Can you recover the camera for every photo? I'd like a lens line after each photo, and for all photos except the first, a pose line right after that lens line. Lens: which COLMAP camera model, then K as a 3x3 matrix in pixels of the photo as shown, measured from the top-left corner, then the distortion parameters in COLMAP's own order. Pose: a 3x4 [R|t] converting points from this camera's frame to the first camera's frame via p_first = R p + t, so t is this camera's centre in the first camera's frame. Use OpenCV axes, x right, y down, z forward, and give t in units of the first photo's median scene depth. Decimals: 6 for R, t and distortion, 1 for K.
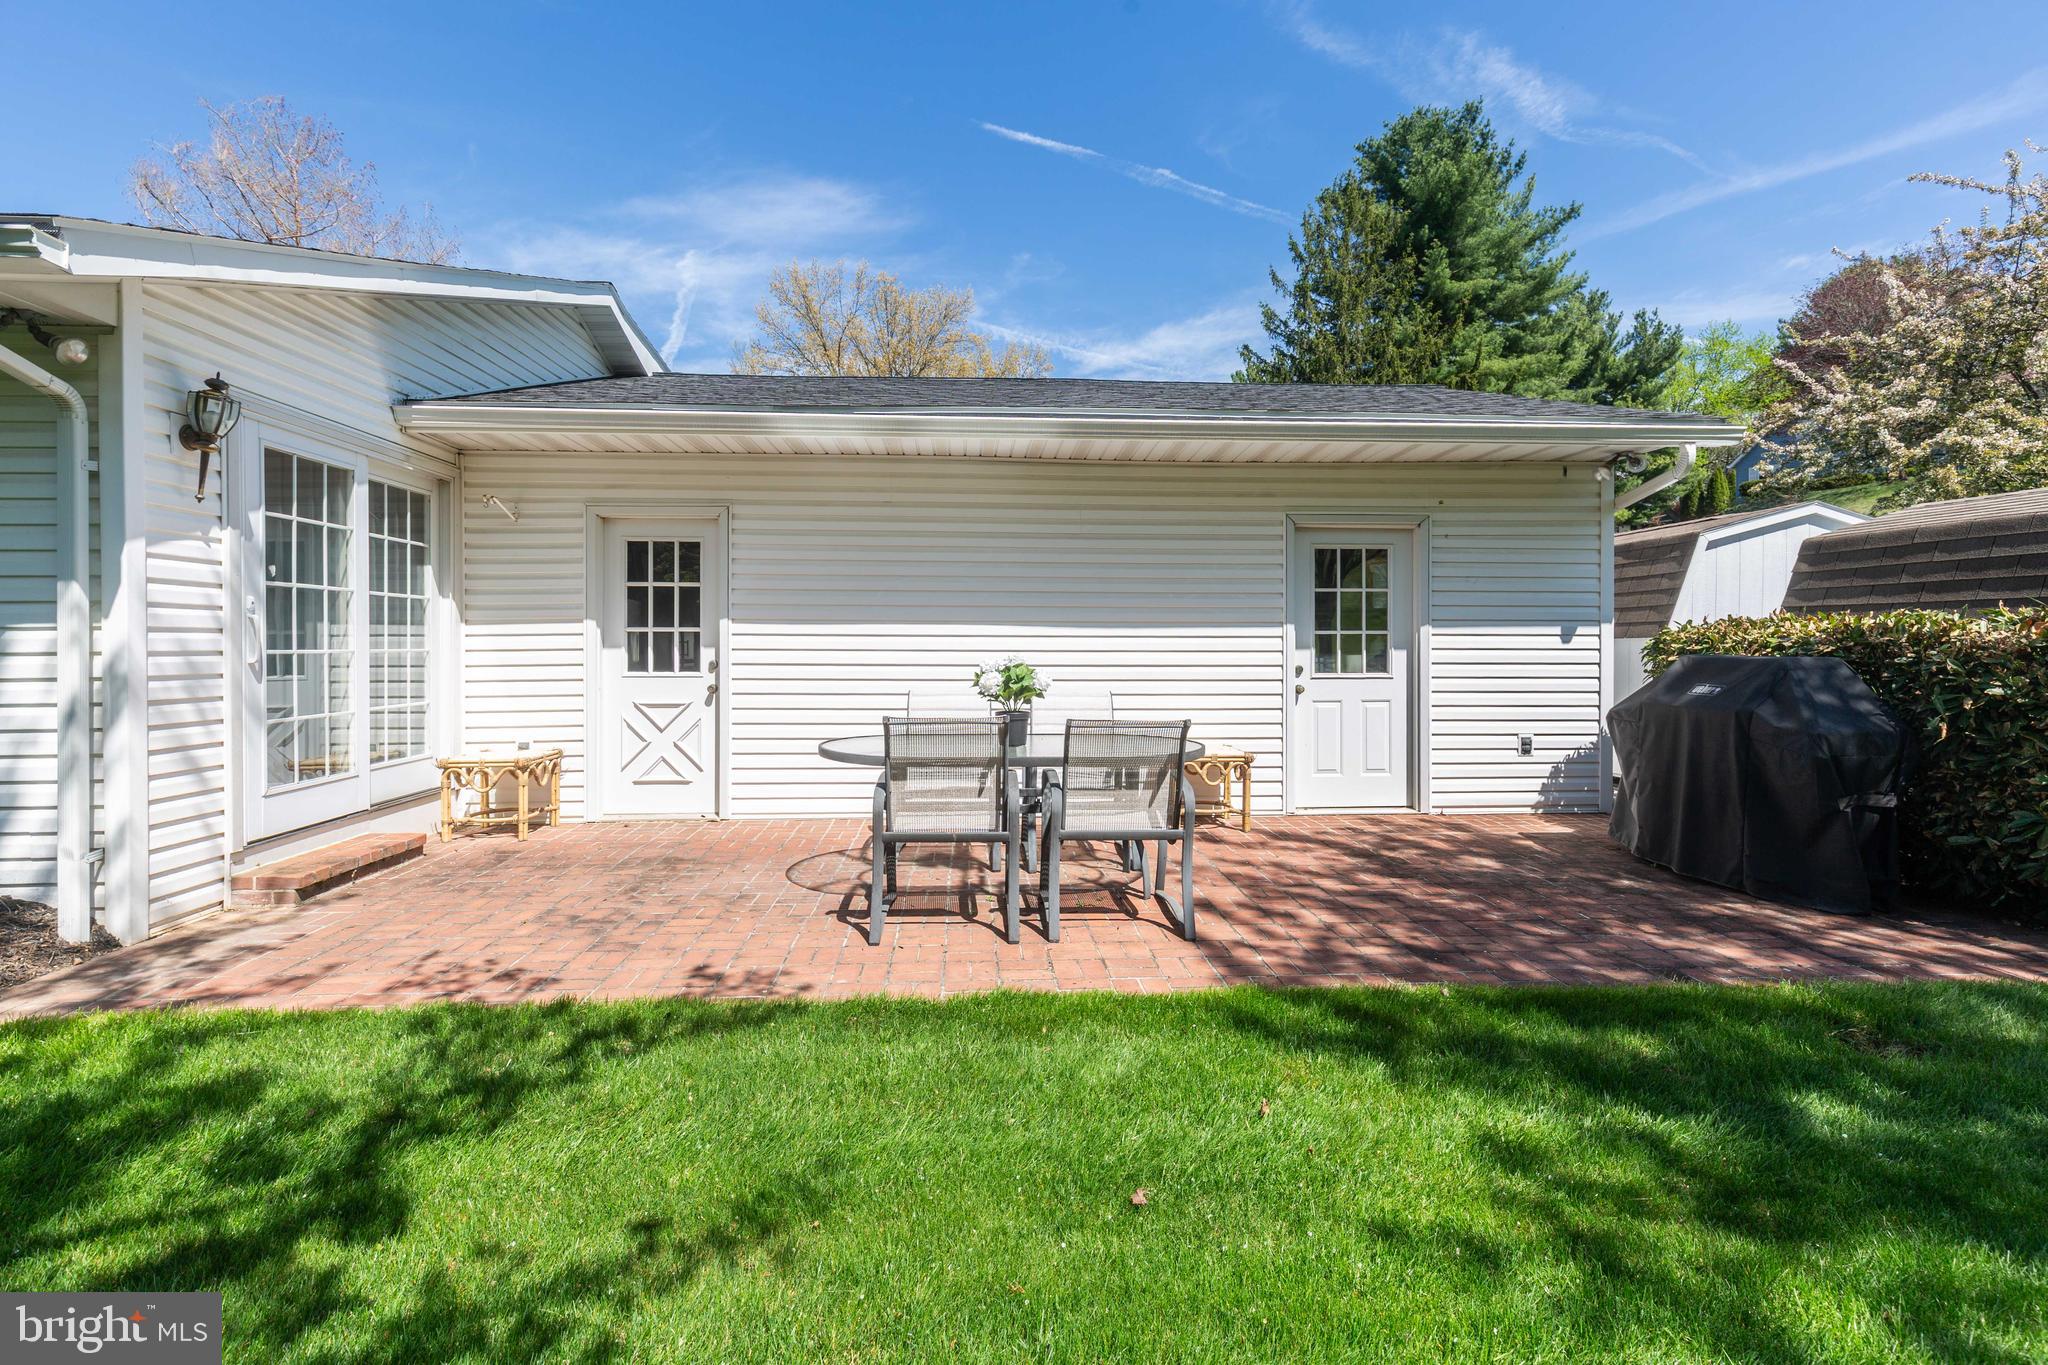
lens RADIAL K [[950.1, 0, 1032.1], [0, 950.1, 641.3], [0, 0, 1]] dist [0.011597, -0.000370]
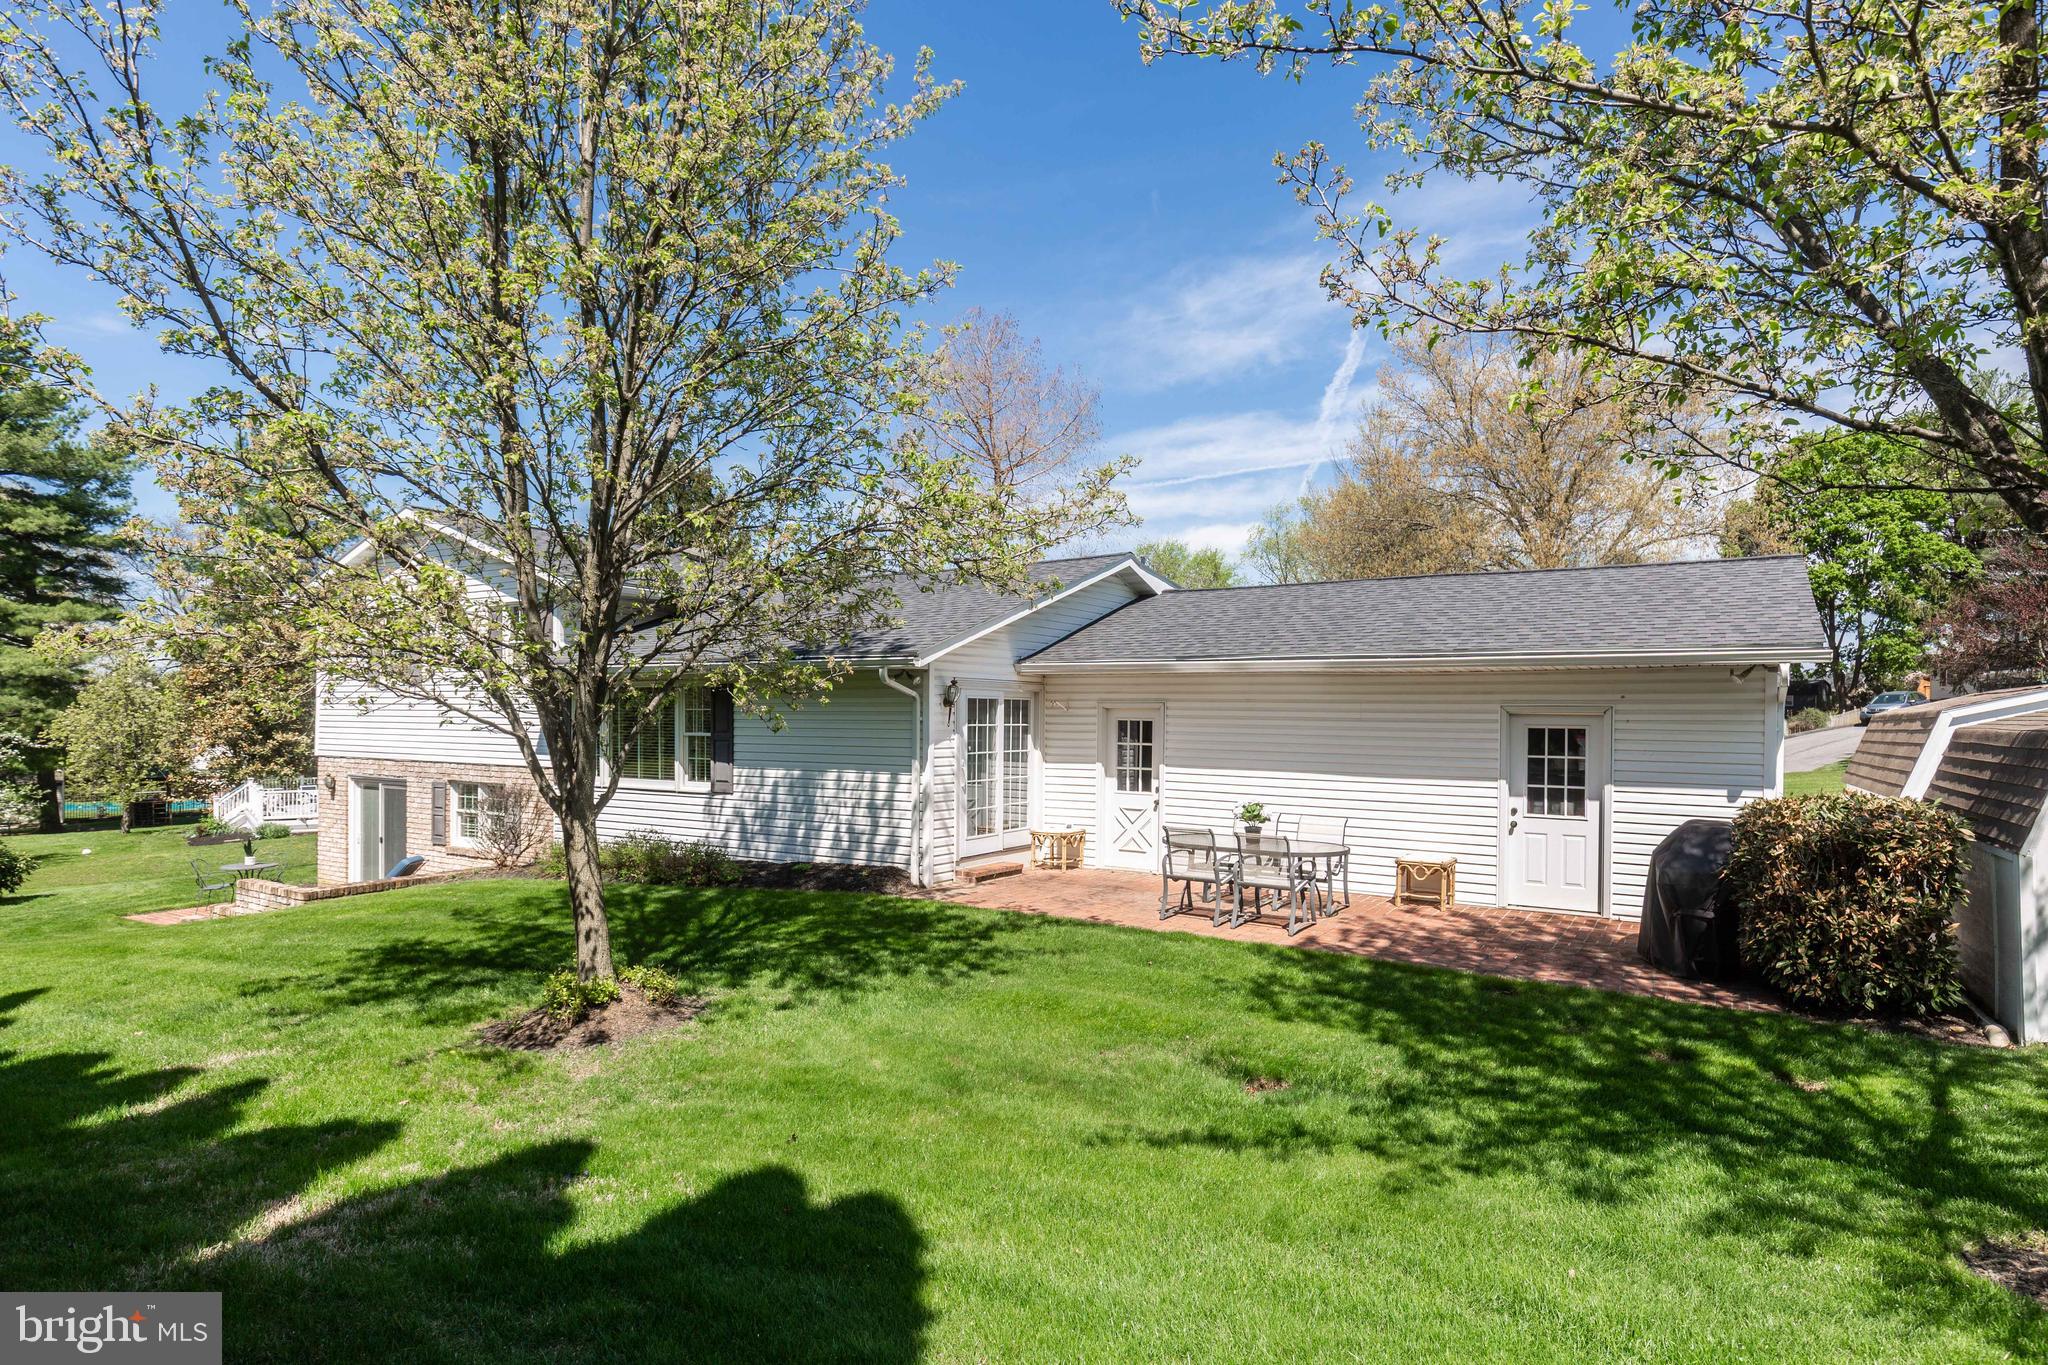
lens RADIAL K [[1151.0, 0, 1024.0], [0, 1151.0, 682.5], [0, 0, 1]] dist [0.016686, -0.001584]
pose [[0.809719, -0.006119, -0.586786, 0.756538], [-0.009912, 0.999660, -0.024102, -0.124143], [0.586734, 0.025332, 0.809383, -0.943034]]
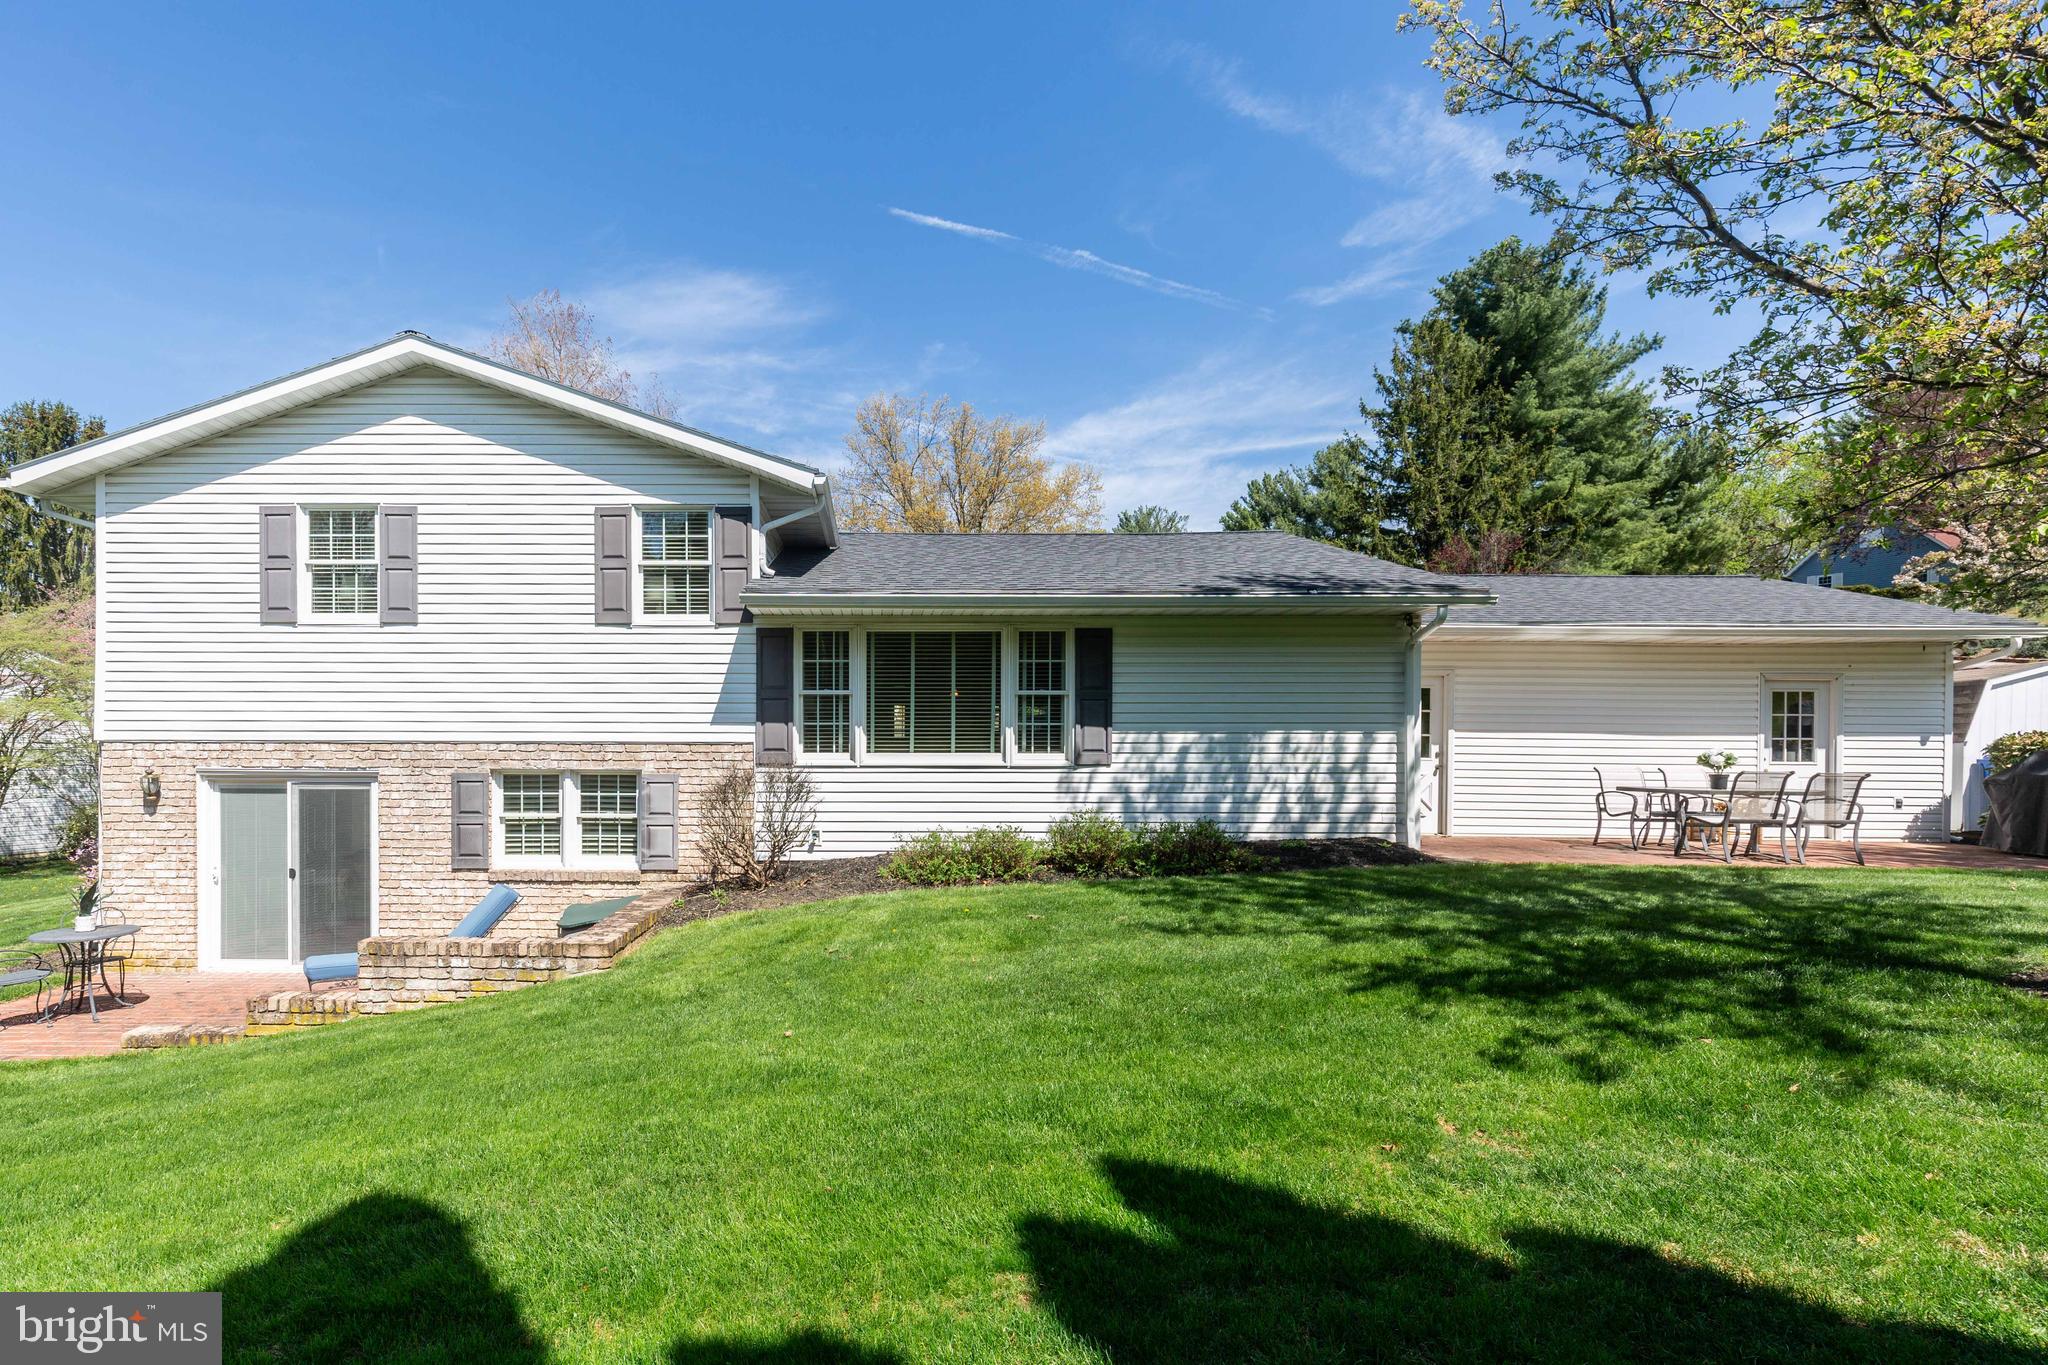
lens RADIAL K [[967.7, 0, 920.2], [0, 967.7, 763.0], [0, 0, 1]] dist [0.009755, -0.000677]
pose [[0.997398, 0.007955, -0.071654, -1.227464], [-0.006934, 0.999871, 0.014489, 0.021878], [0.071760, -0.013954, 0.997324, -0.985349]]
